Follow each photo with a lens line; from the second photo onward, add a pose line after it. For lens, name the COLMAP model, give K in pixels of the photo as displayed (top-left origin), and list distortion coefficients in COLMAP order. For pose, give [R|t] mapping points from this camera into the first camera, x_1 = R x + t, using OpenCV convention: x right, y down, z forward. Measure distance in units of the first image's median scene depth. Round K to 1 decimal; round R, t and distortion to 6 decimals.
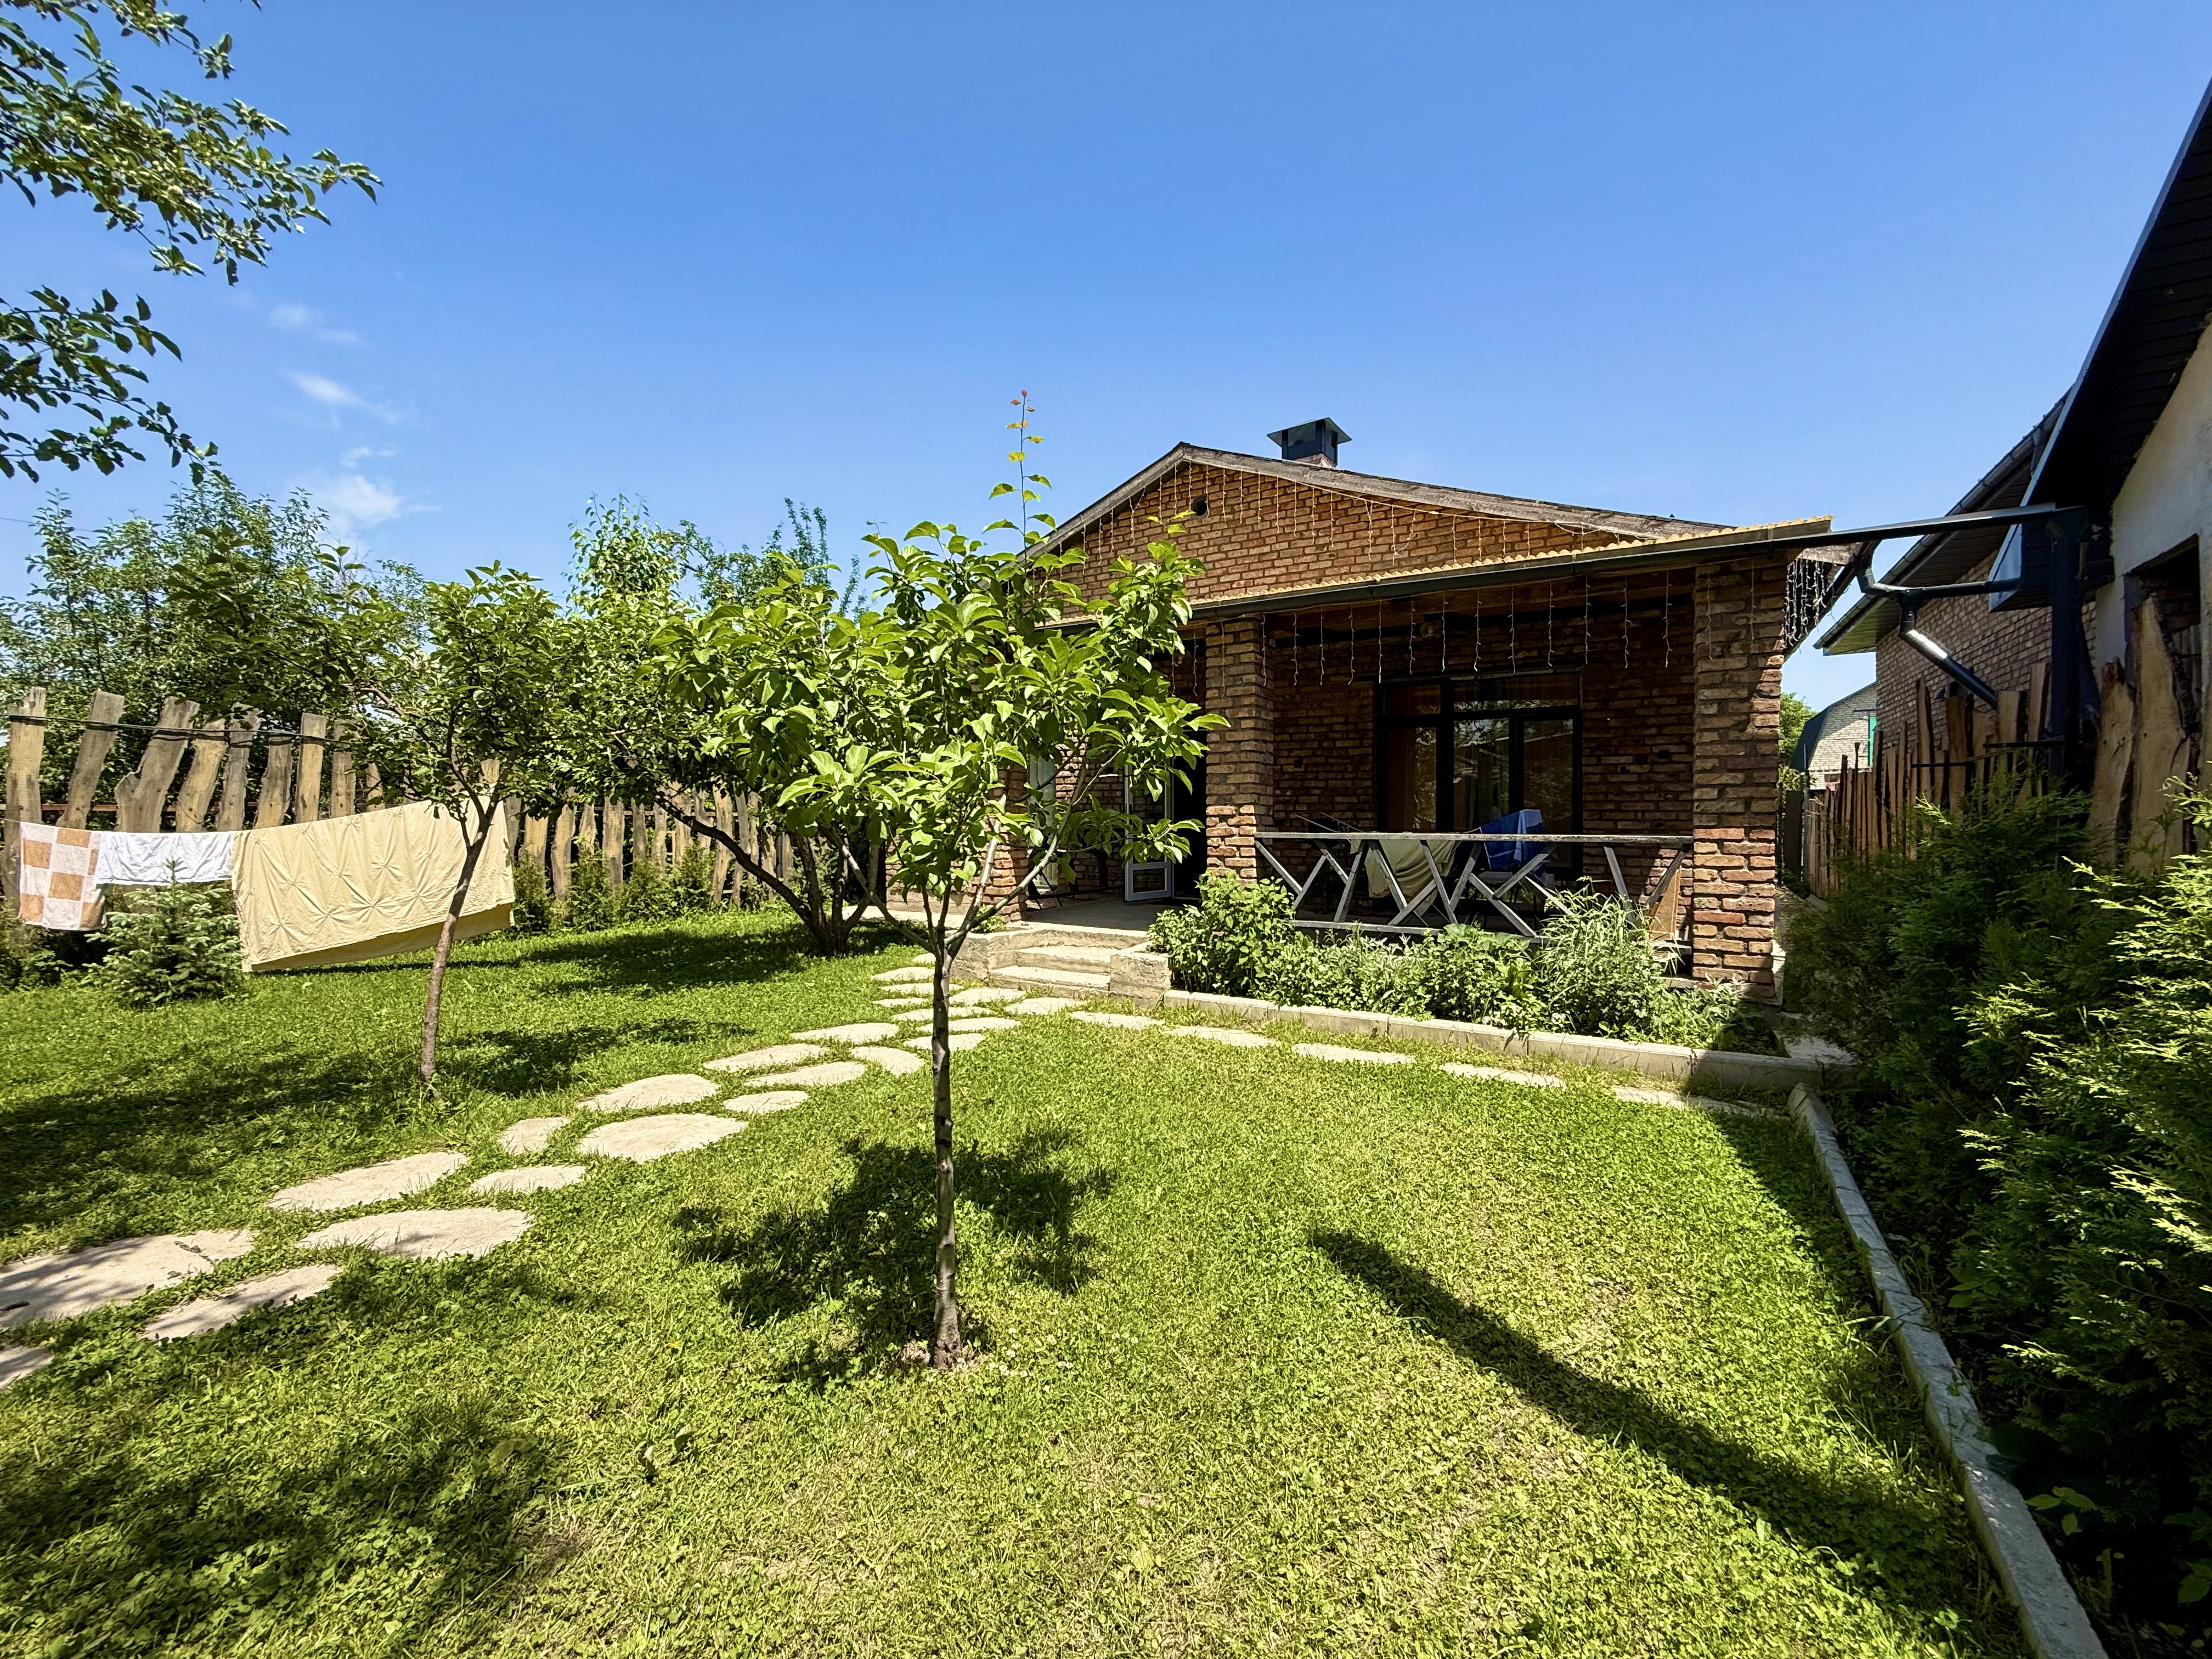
lens RADIAL K [[880.0, 0, 1095.9], [0, 880.0, 842.9], [0, 0, 1]] dist [0.000265, 0.000128]
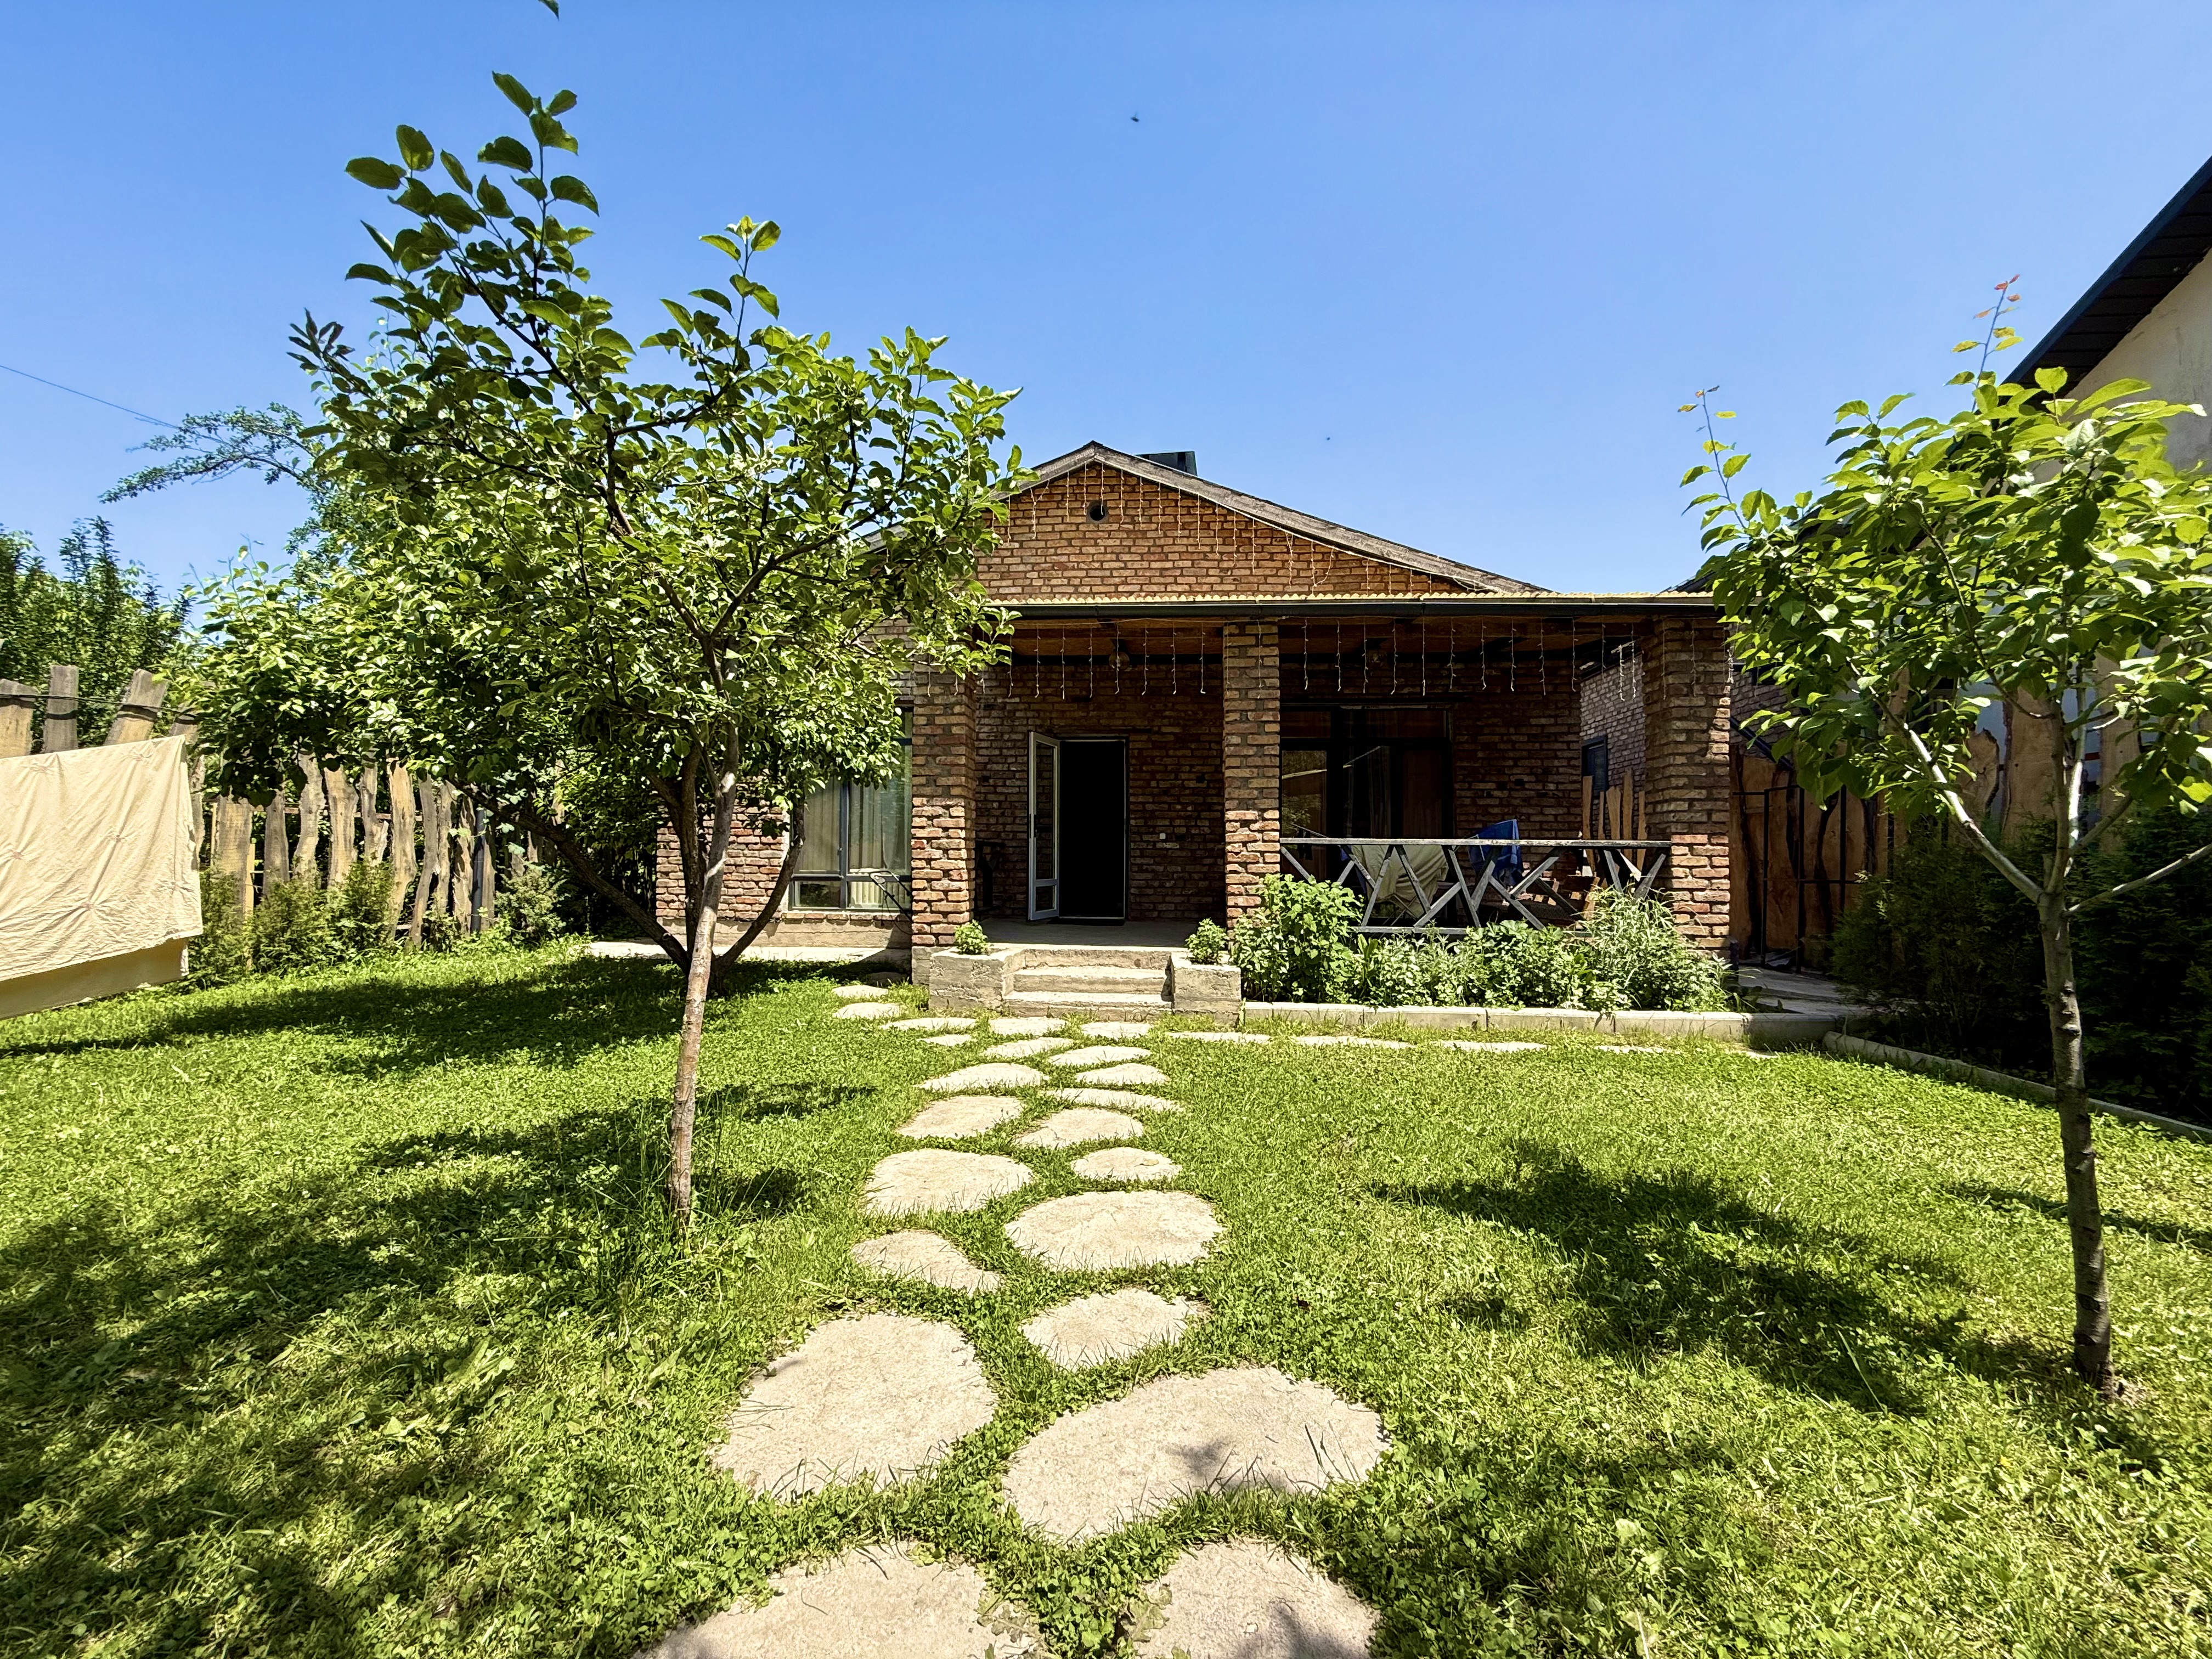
lens RADIAL K [[880.0, 0, 1106.6], [0, 880.0, 840.2], [0, 0, 1]] dist [0.000265, 0.000128]
pose [[0.893877, 0.019071, 0.447907, -0.544156], [0.001412, 0.998970, -0.045351, 0.043937], [-0.448311, 0.041170, 0.892929, 0.260650]]
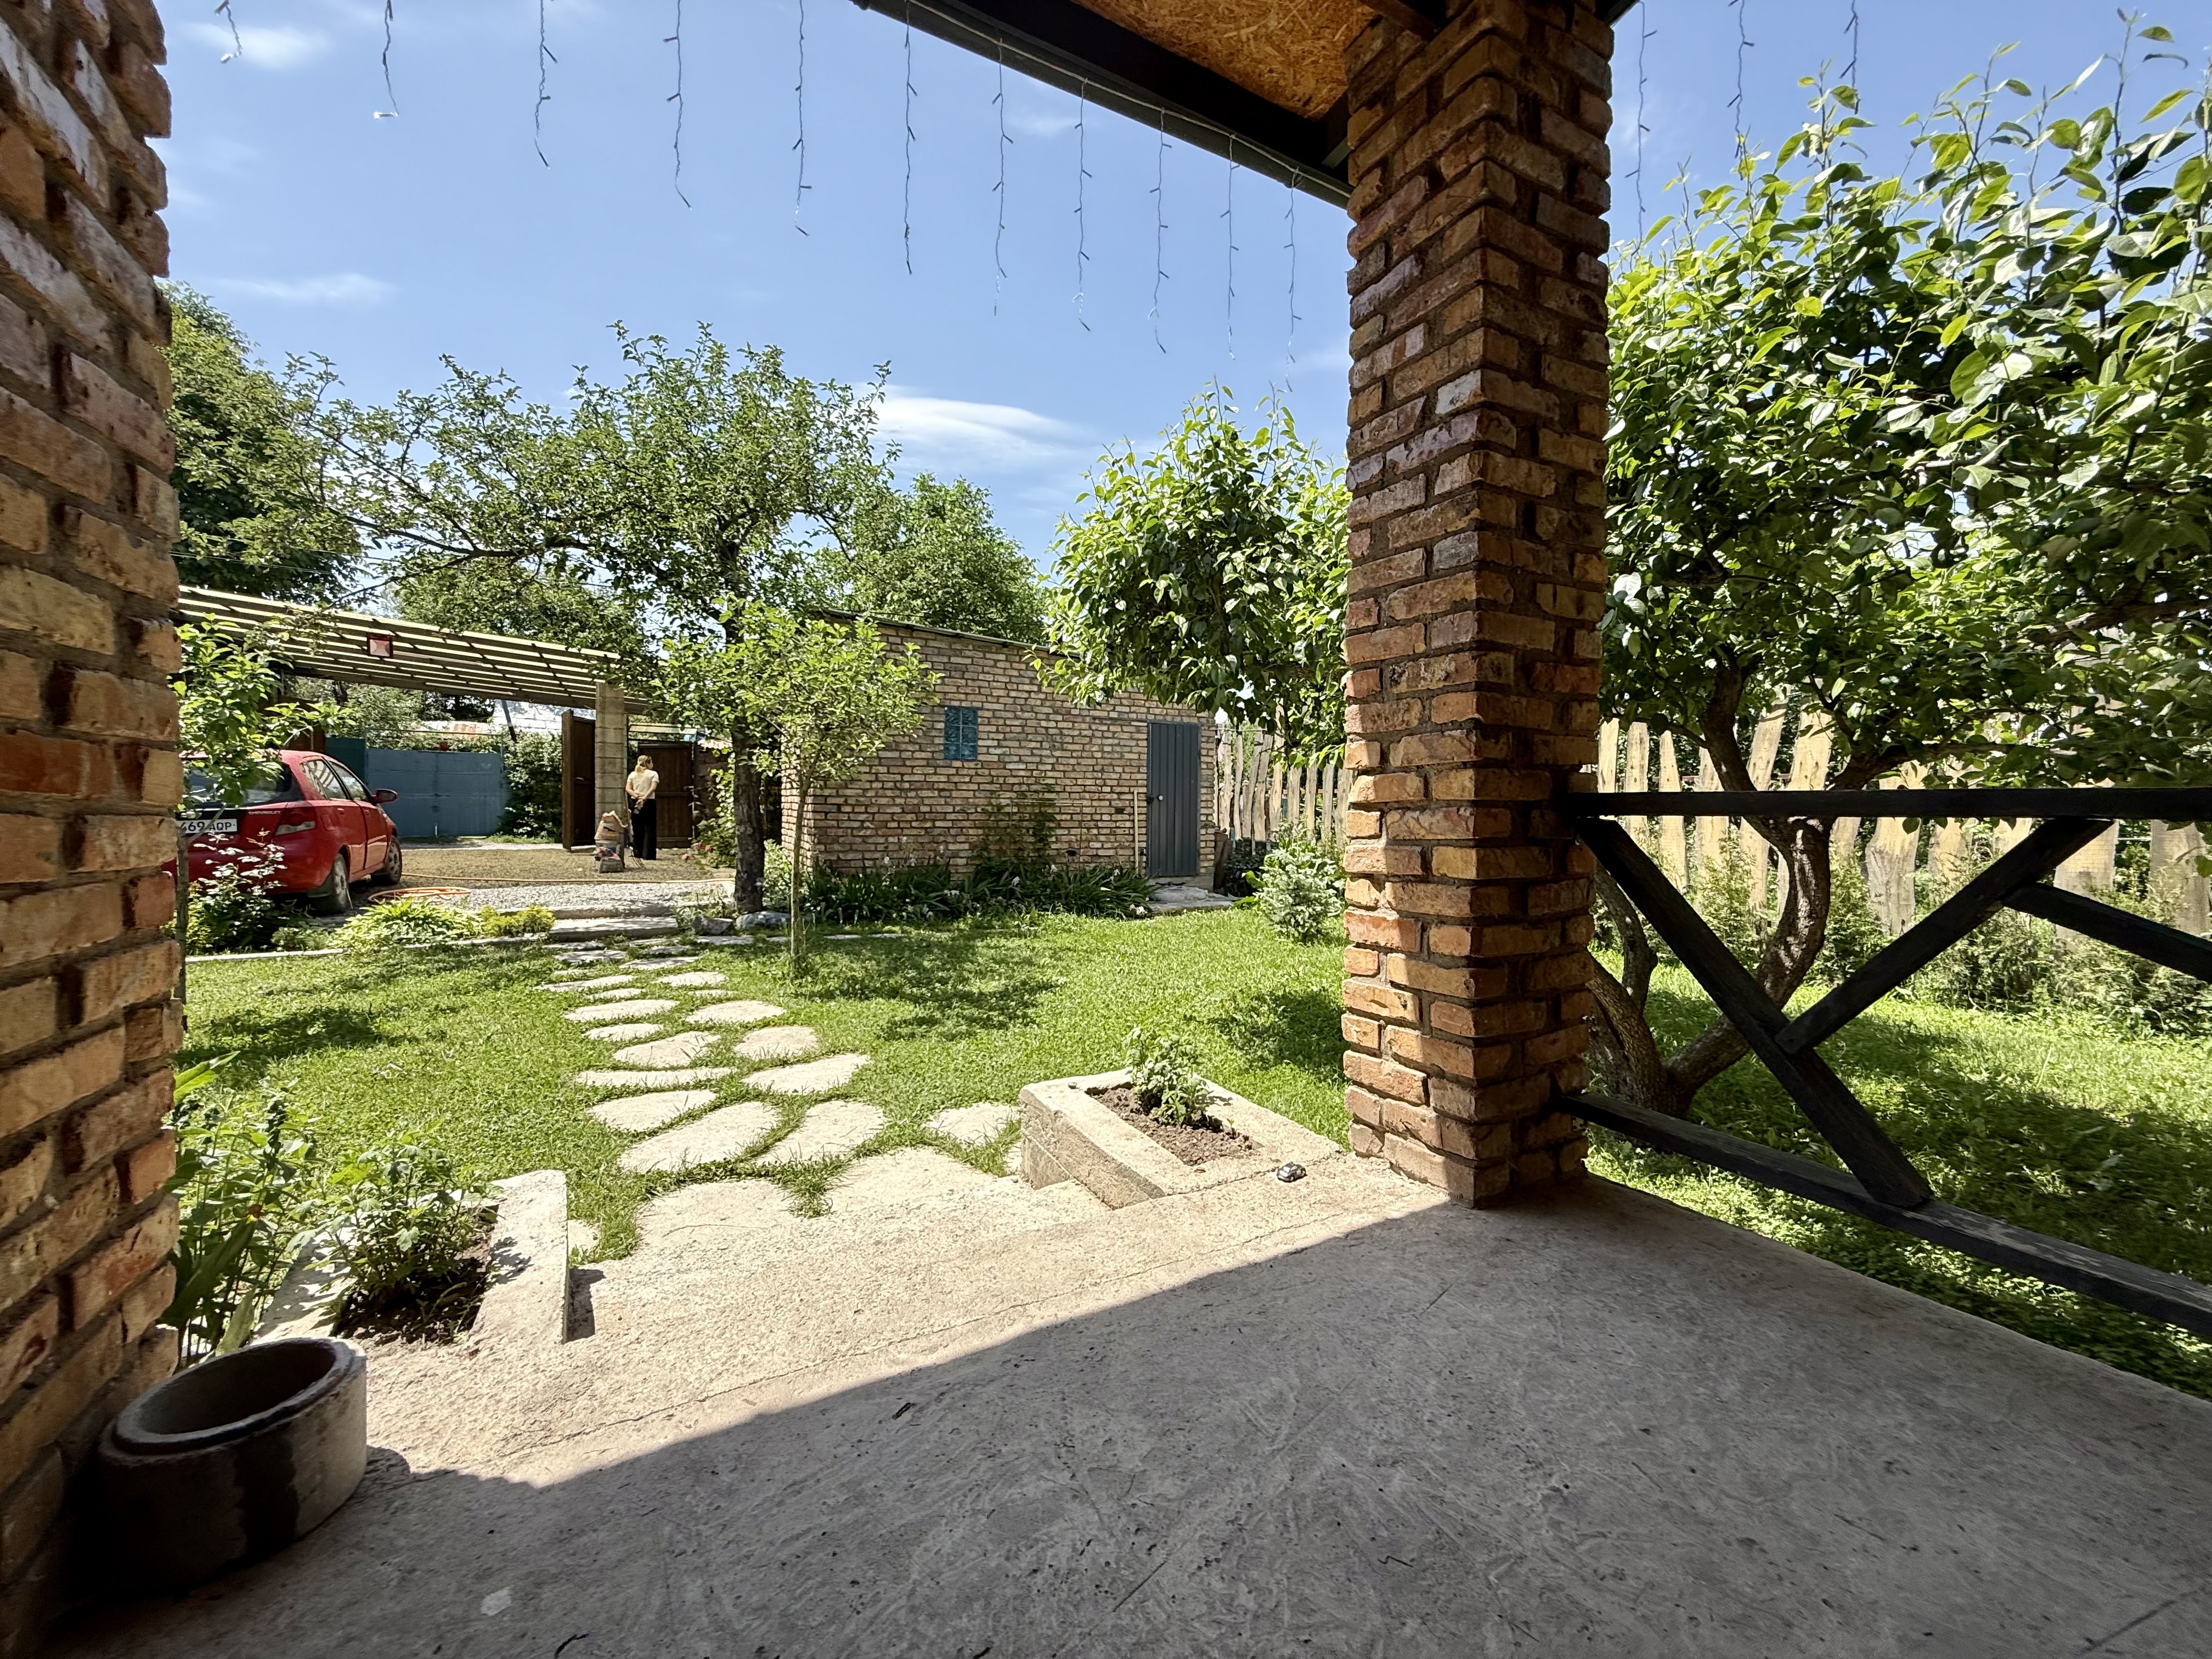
lens RADIAL K [[880.0, 0, 1102.6], [0, 880.0, 837.6], [0, 0, 1]] dist [0.000265, 0.000128]
pose [[-0.491985, 0.021350, -0.870342, 0.228588], [-0.029158, 0.998734, 0.040982, -0.016491], [0.870115, 0.045539, -0.490740, 1.570275]]
